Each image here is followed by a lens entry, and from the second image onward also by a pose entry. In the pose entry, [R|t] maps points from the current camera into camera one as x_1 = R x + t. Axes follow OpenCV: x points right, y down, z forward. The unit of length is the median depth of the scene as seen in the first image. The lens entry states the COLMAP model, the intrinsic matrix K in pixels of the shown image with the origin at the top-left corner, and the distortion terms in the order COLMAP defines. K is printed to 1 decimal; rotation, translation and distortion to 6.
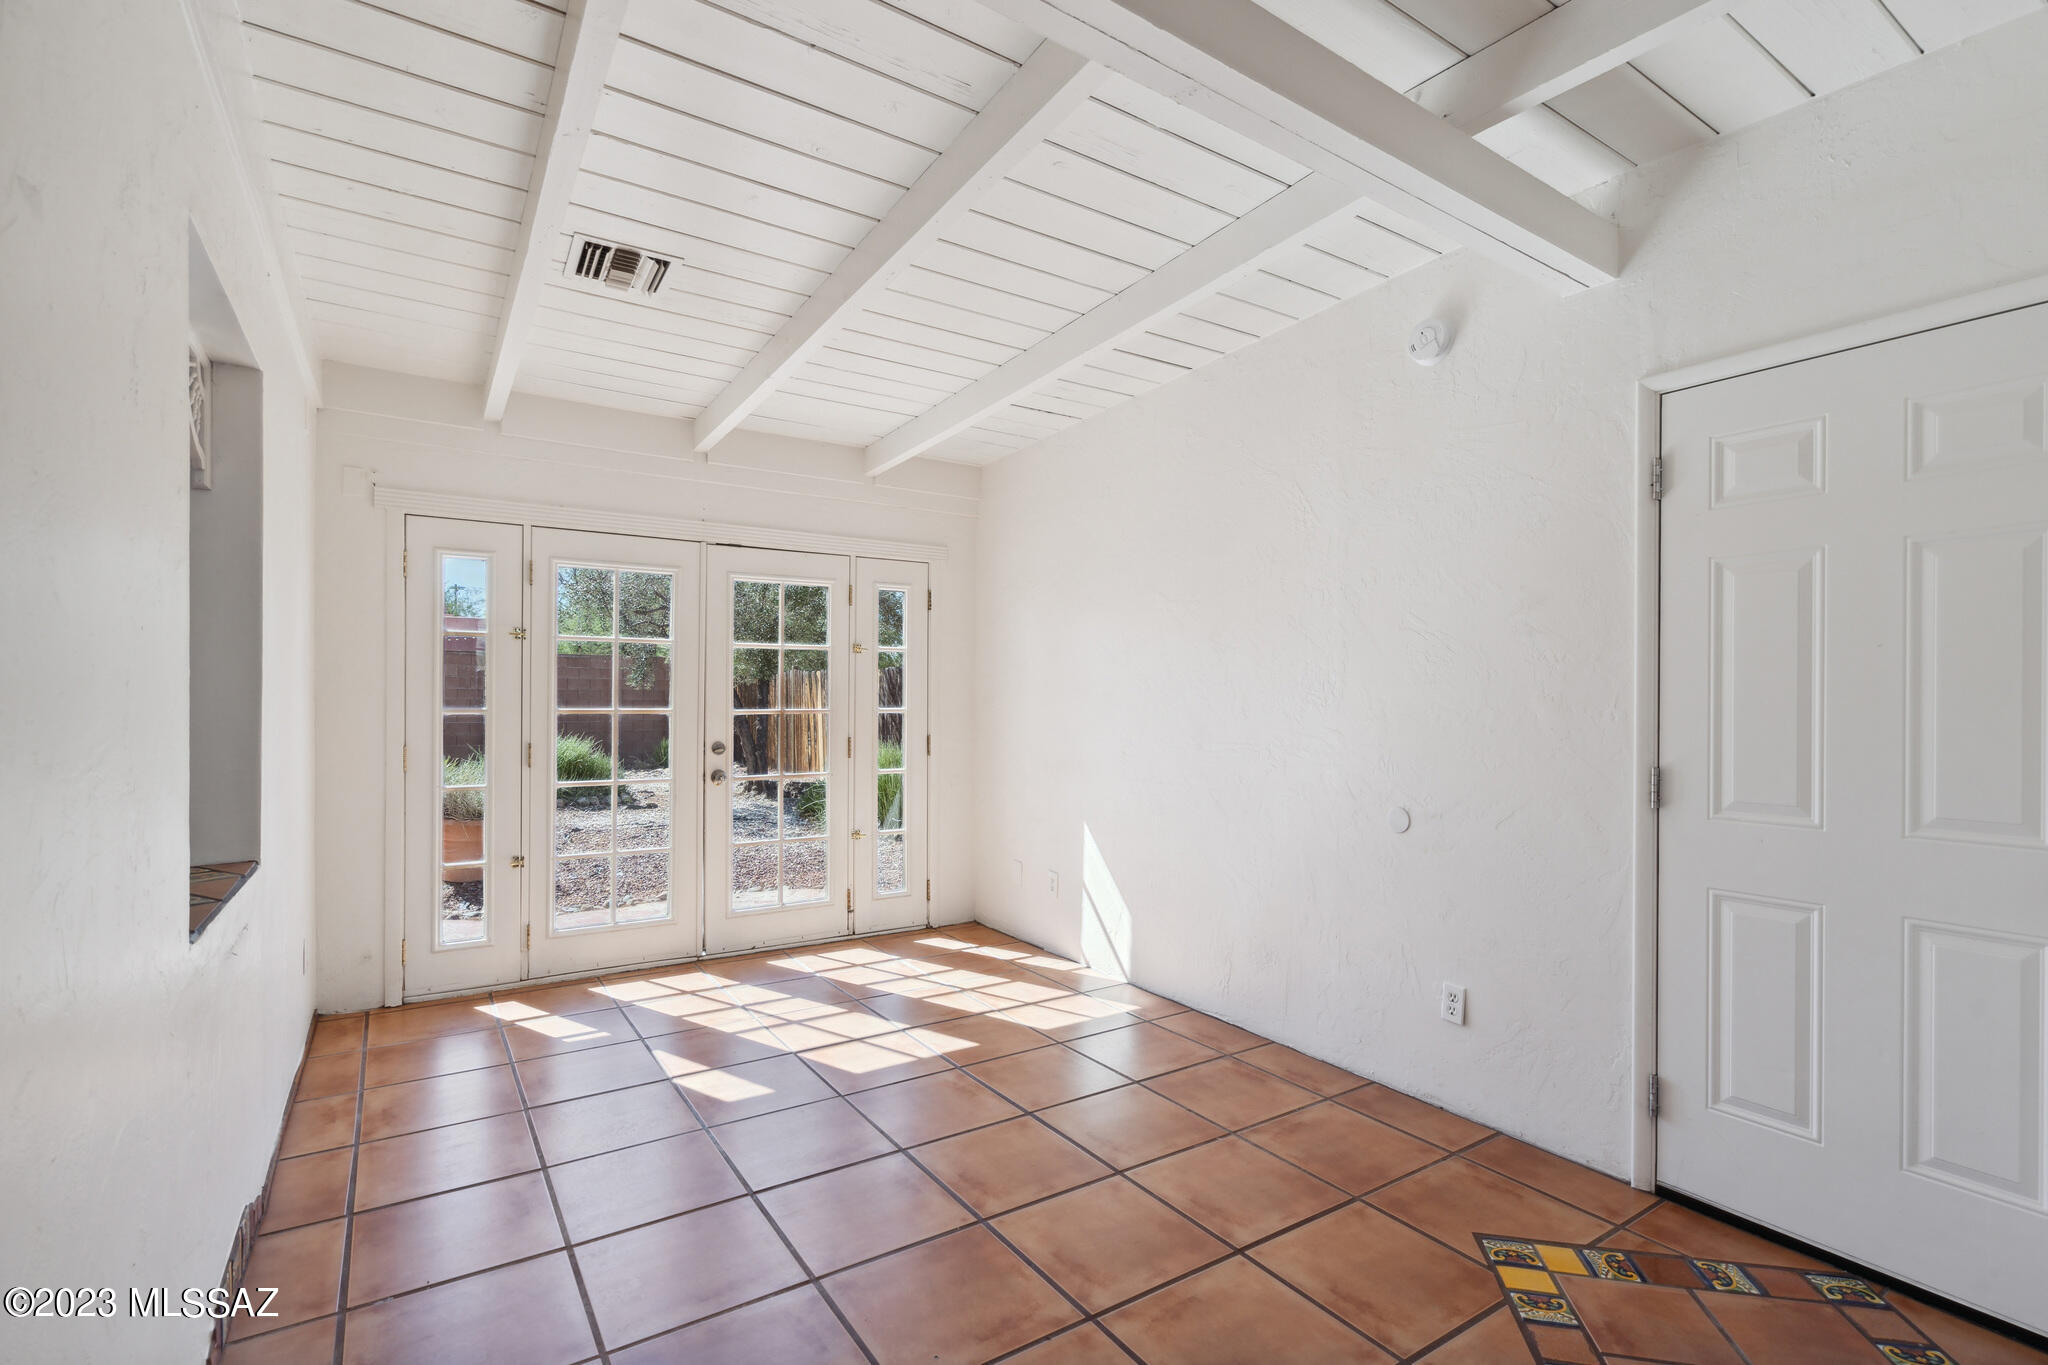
lens RADIAL K [[935.6, 0, 1019.7], [0, 935.6, 693.4], [0, 0, 1]] dist [-0.004552, 0.002928]
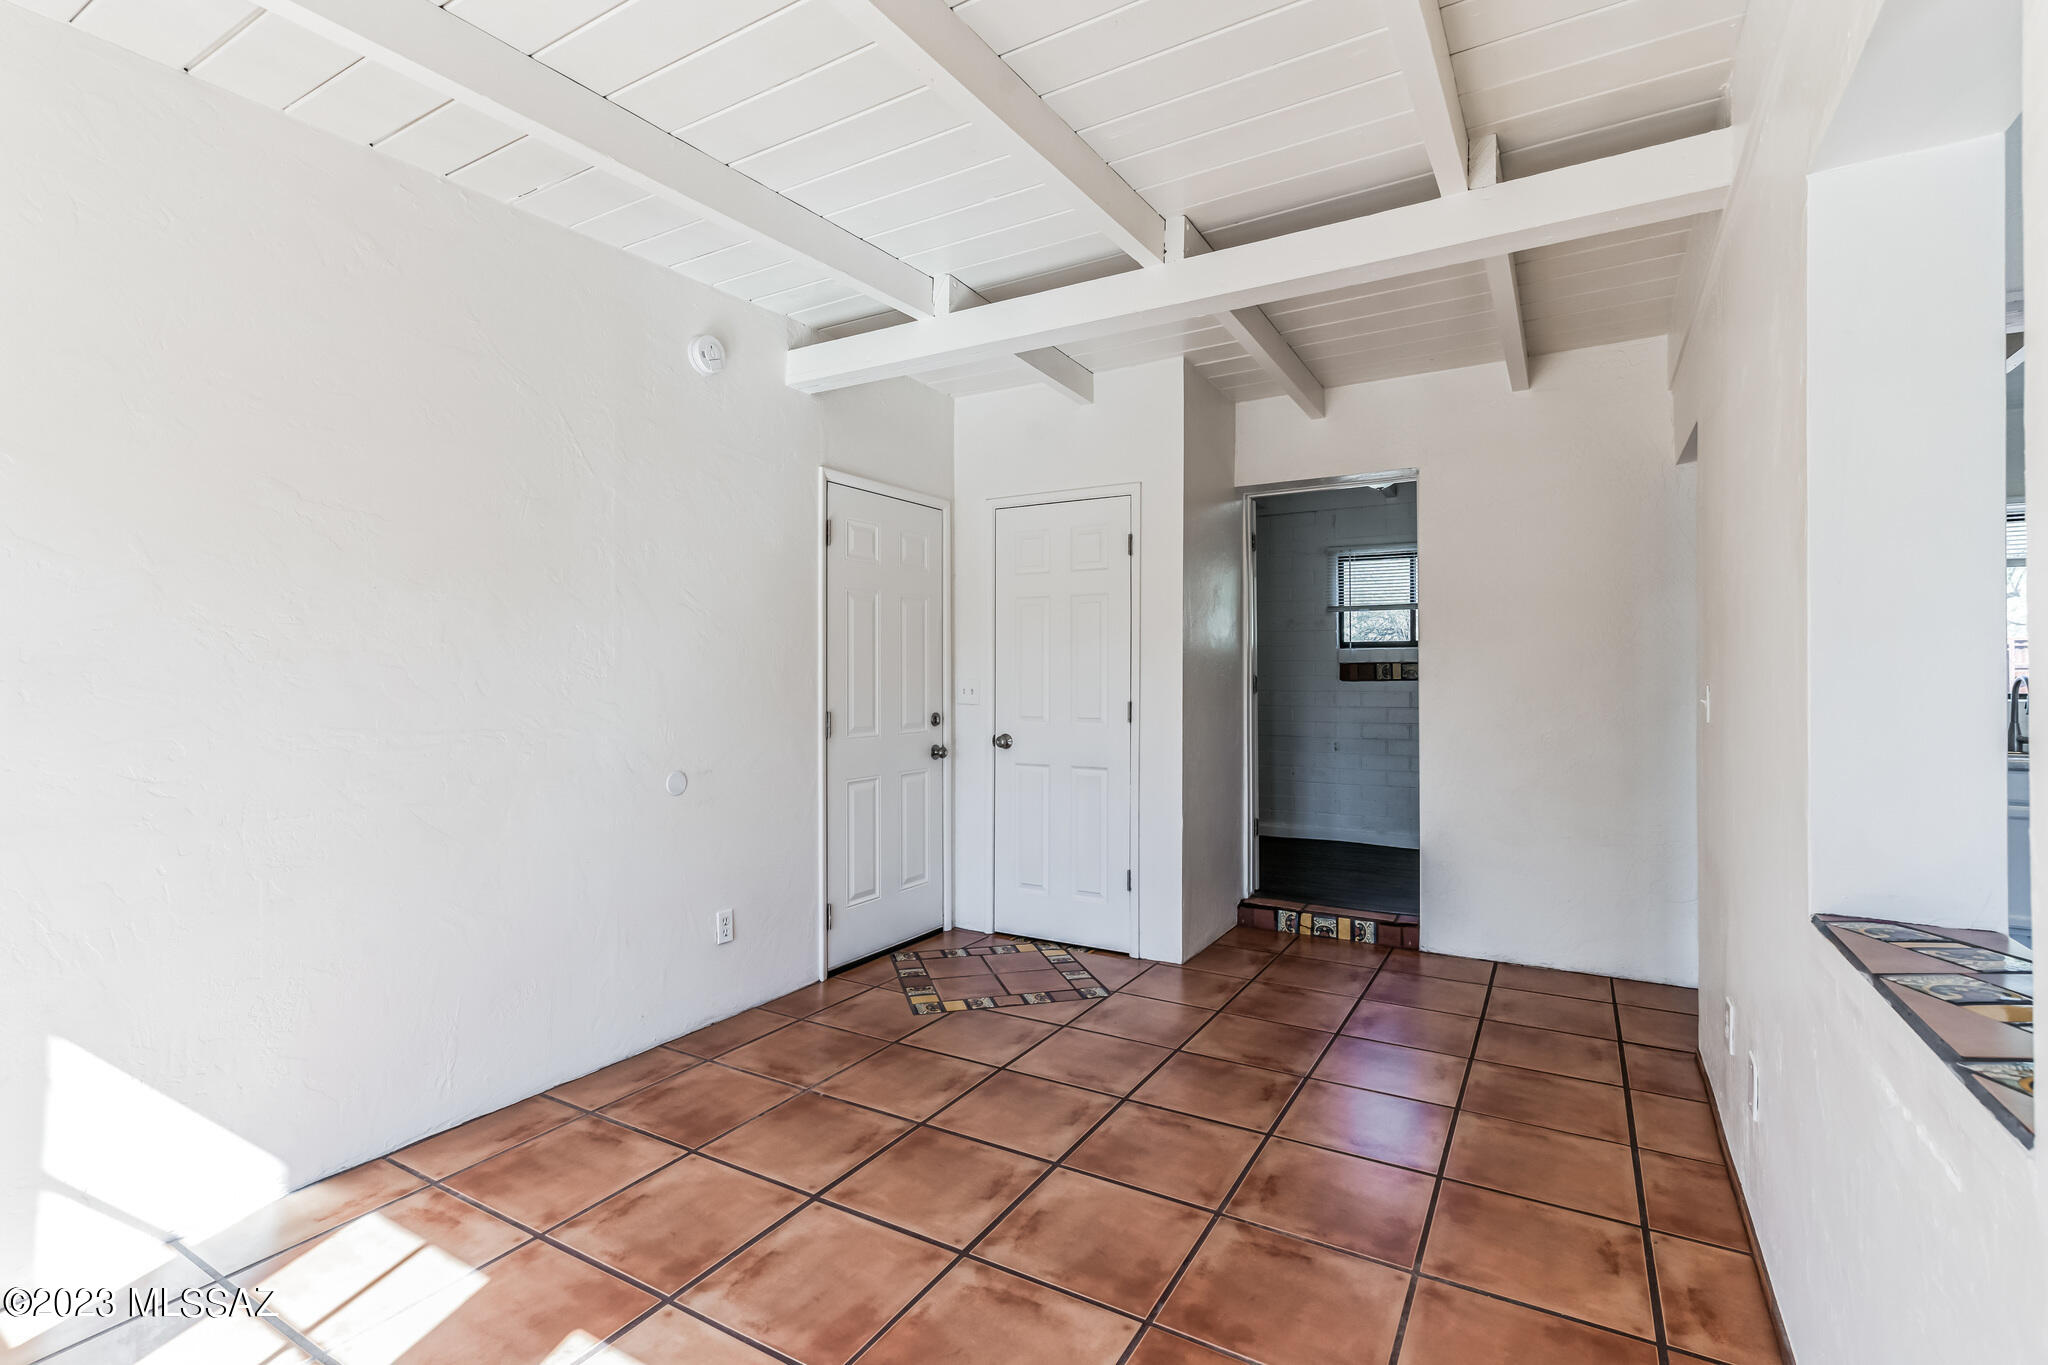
lens RADIAL K [[935.6, 0, 1018.1], [0, 935.6, 670.1], [0, 0, 1]] dist [-0.004552, 0.002928]
pose [[-0.428364, -0.001943, 0.903604, -0.939829], [-0.004913, 0.999988, -0.000179, 0.006177], [-0.903593, -0.004516, -0.428368, 1.440112]]
